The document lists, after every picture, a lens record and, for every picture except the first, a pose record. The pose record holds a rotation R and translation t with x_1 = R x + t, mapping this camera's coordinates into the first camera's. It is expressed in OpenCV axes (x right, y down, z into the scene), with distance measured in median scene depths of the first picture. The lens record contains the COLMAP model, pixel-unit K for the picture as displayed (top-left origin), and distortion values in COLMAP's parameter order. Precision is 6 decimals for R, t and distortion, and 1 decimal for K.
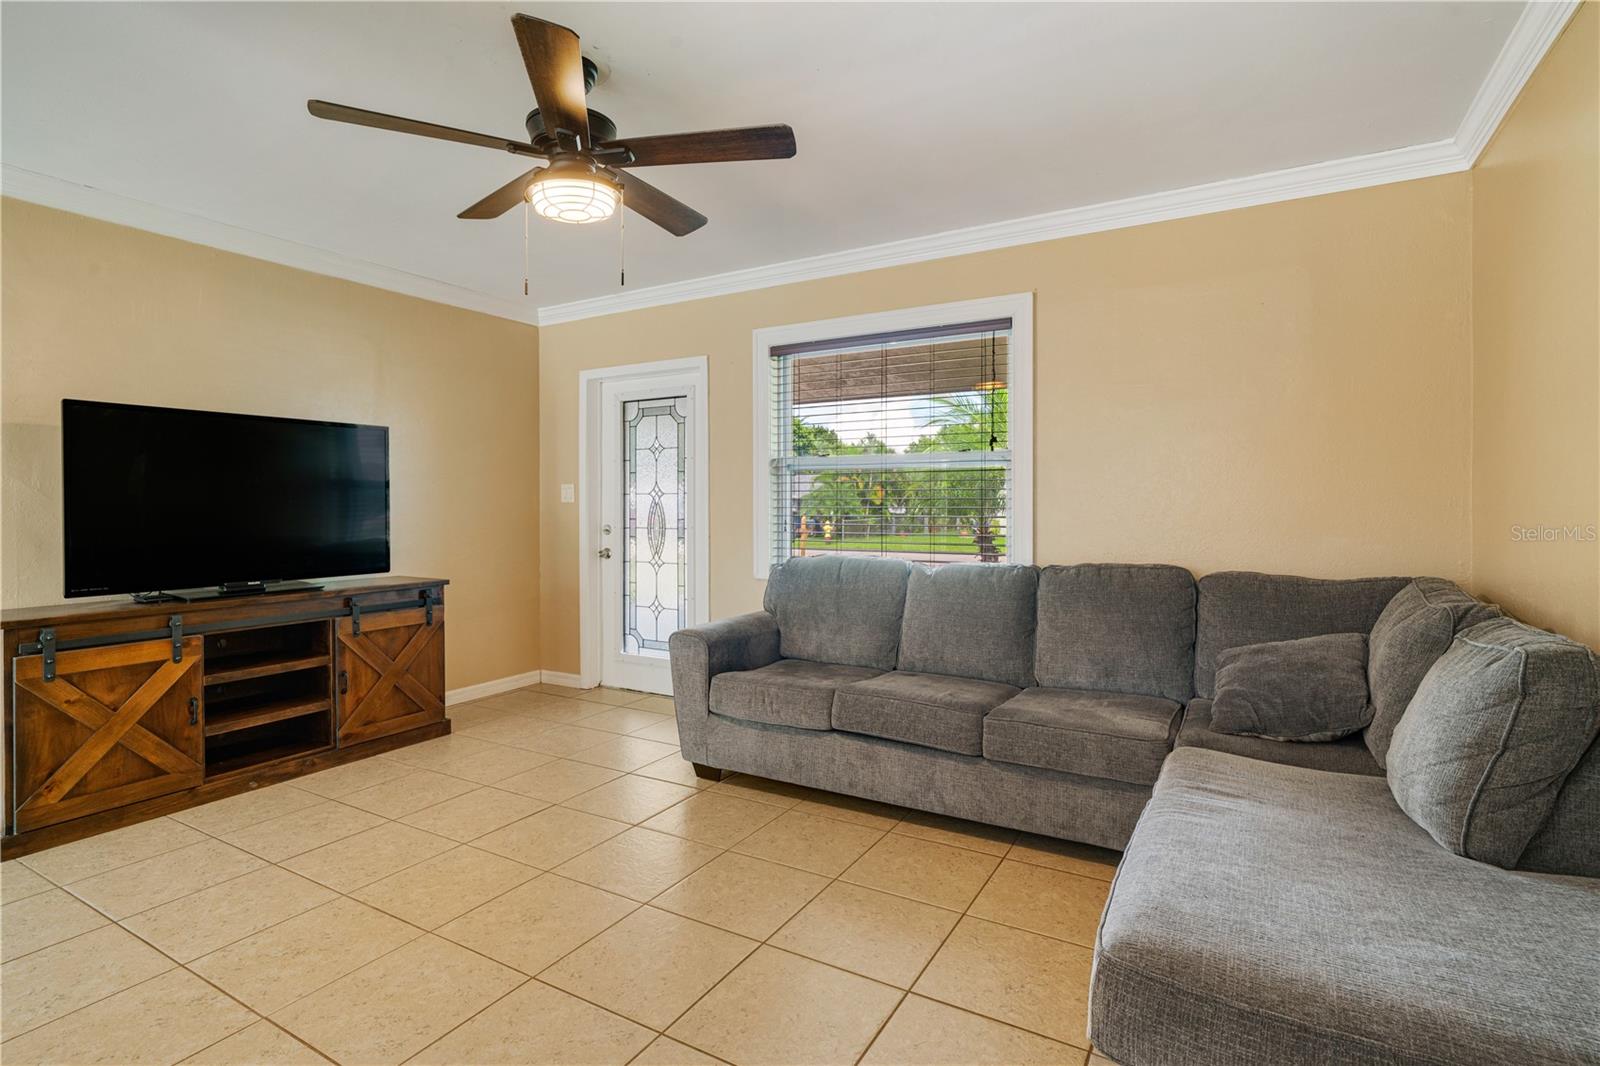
lens RADIAL K [[783.7, 0, 804.8], [0, 783.7, 504.6], [0, 0, 1]] dist [0.000631, 0.000327]
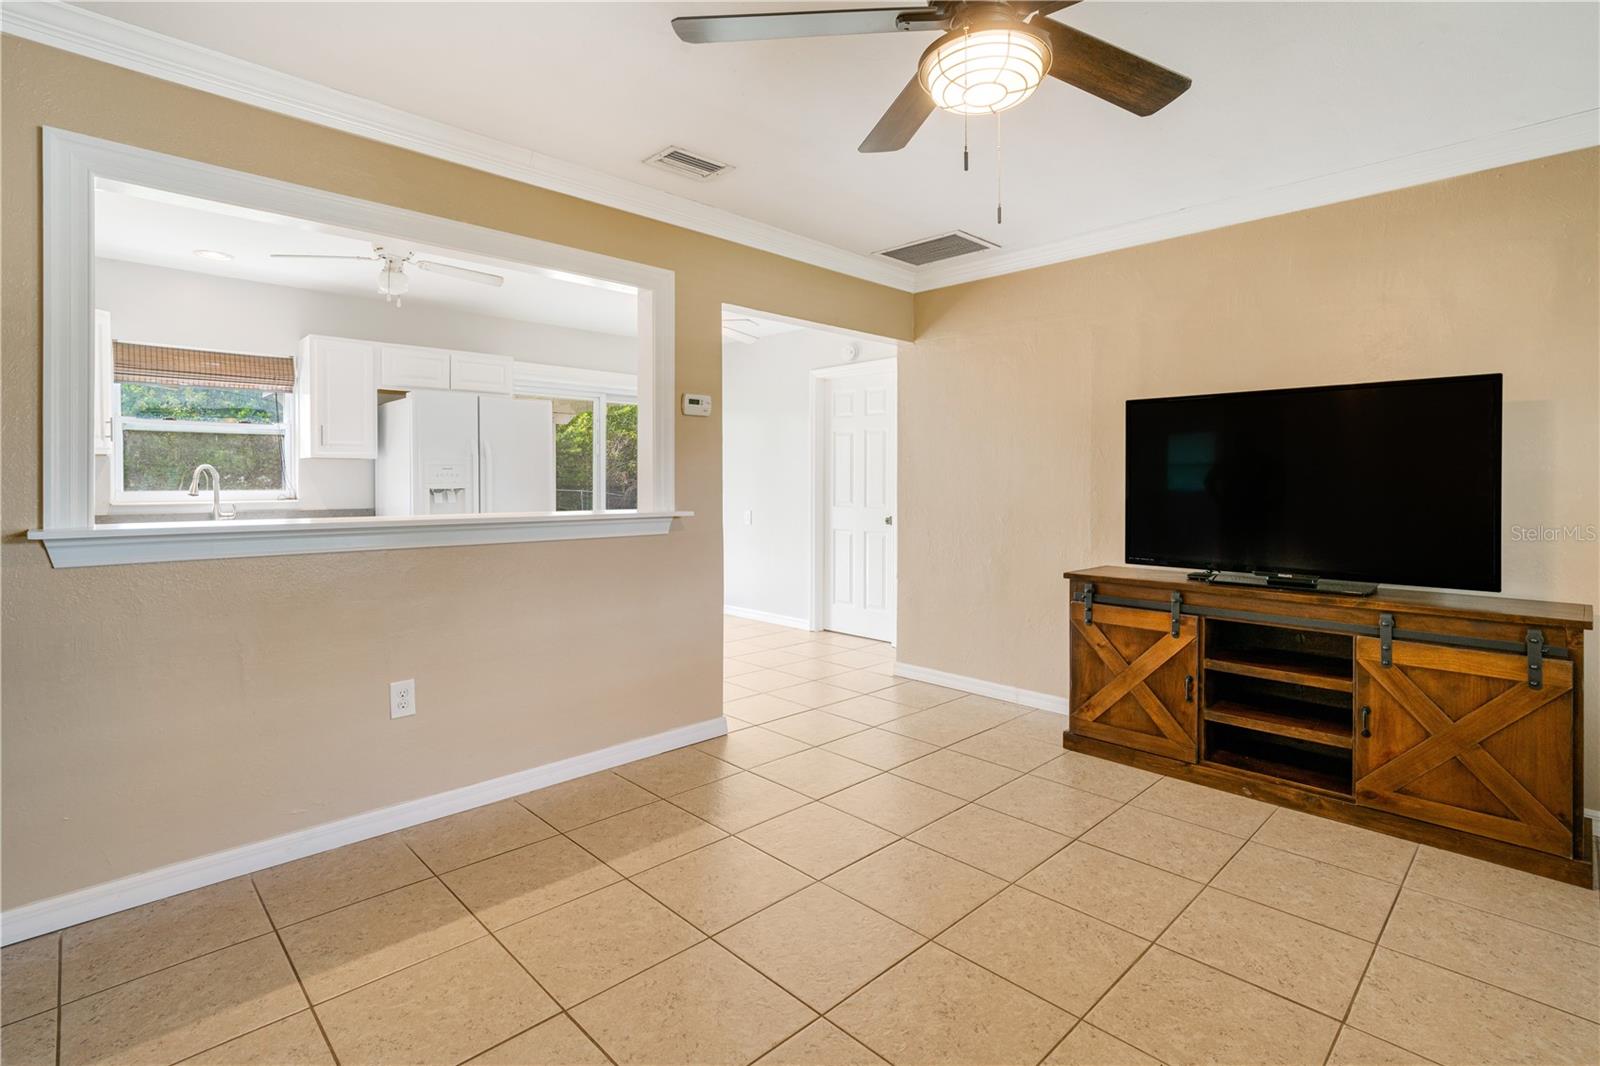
lens RADIAL K [[768.3, 0, 799.4], [0, 768.3, 484.2], [0, 0, 1]] dist [-0.000985, 0.000099]
pose [[-0.269674, 0.008355, -0.962915, 0.323789], [-0.000636, 0.999961, 0.008855, -0.013875], [0.962952, 0.003000, -0.269658, 0.767781]]
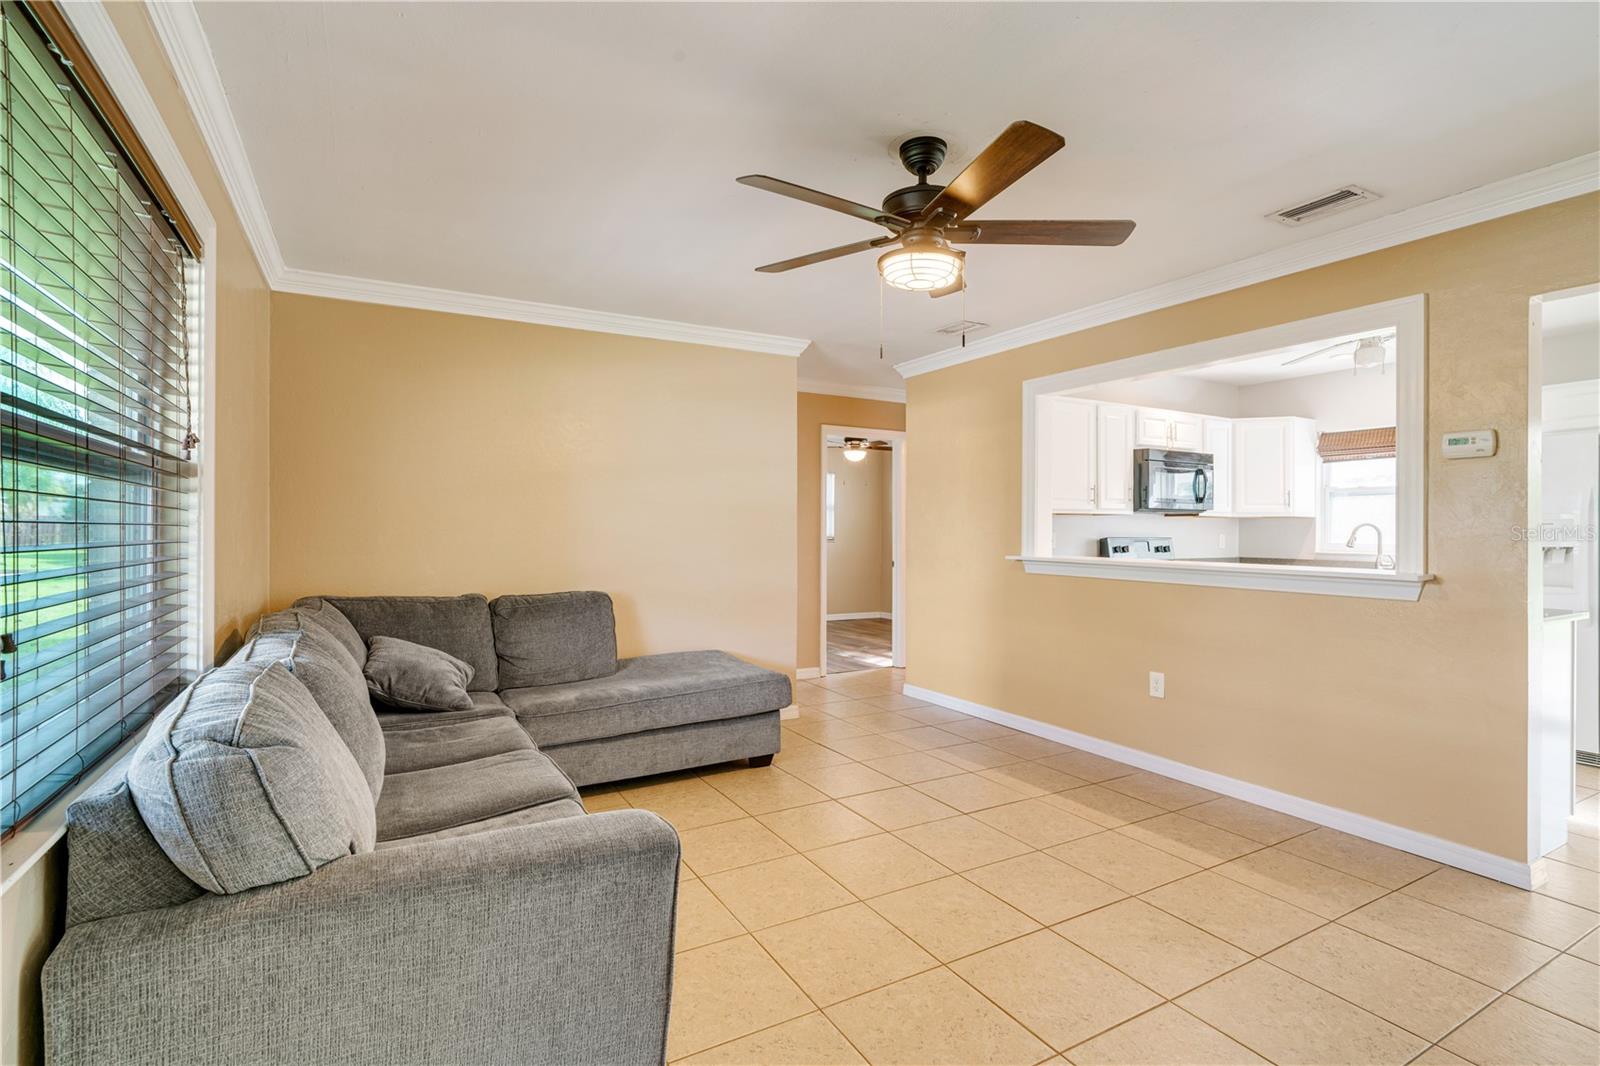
lens RADIAL K [[759.2, 0, 789.8], [0, 759.2, 527.3], [0, 0, 1]] dist [-0.000566, 0.001081]
pose [[-0.856559, 0.002349, 0.516044, -0.511087], [-0.000202, 0.999988, -0.004887, -0.018899], [-0.516049, -0.004290, -0.856548, 1.493250]]
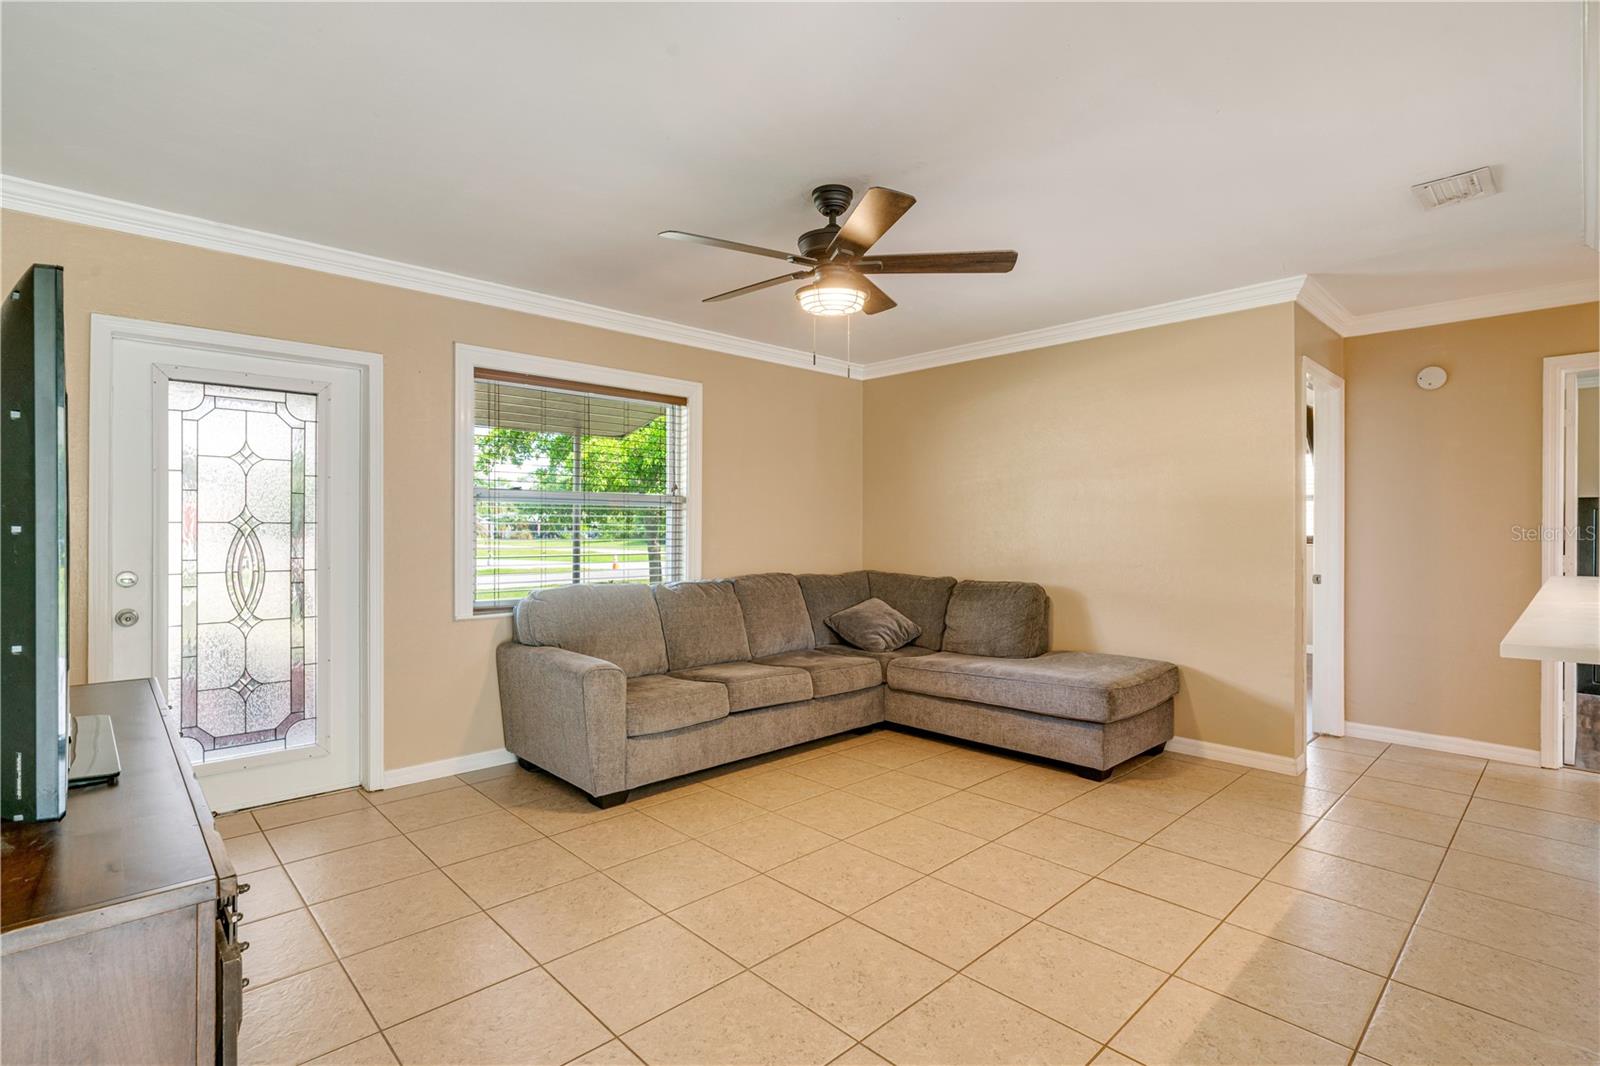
lens RADIAL K [[759.2, 0, 789.8], [0, 759.2, 527.3], [0, 0, 1]] dist [-0.000566, 0.001081]
pose [[0.284139, 0.001927, 0.958781, -1.105214], [-0.006520, 0.999979, -0.000077, -0.019934], [-0.958761, -0.006229, 0.284146, 0.537846]]
